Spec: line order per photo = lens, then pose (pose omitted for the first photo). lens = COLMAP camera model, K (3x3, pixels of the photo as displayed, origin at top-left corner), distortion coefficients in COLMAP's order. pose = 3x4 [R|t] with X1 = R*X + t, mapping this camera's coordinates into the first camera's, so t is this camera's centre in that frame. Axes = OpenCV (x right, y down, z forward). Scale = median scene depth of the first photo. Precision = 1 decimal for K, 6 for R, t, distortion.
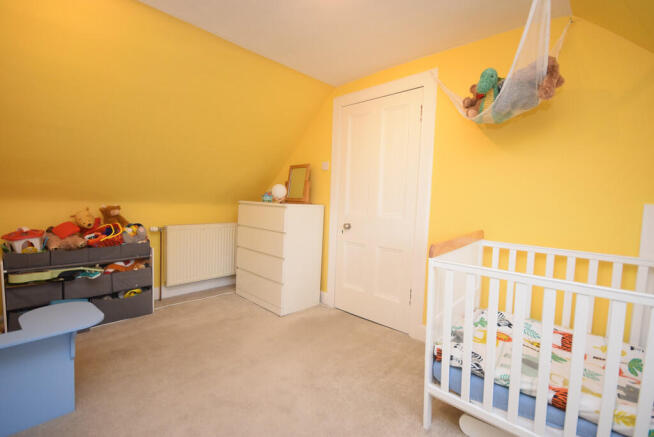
lens RADIAL K [[299.5, 0, 327.2], [0, 299.5, 216.8], [0, 0, 1]] dist [-0.003360, -0.000160]
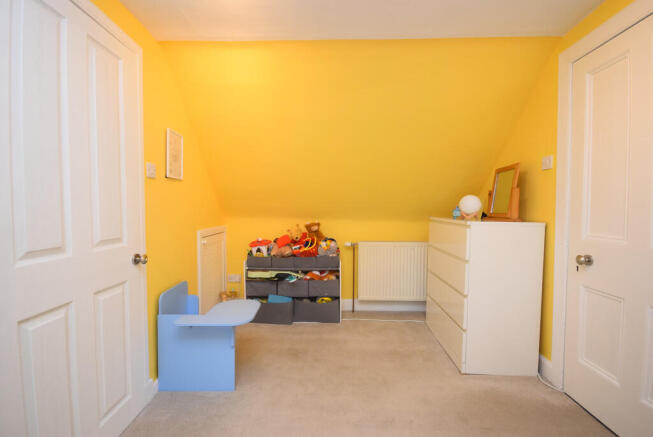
lens RADIAL K [[285.7, 0, 325.0], [0, 285.7, 219.2], [0, 0, 1]] dist [-0.012058, -0.003193]
pose [[0.658640, -0.003409, -0.752450, 0.153572], [-0.029556, 0.999101, -0.030398, -0.016561], [0.751877, 0.042261, 0.657947, 0.273548]]
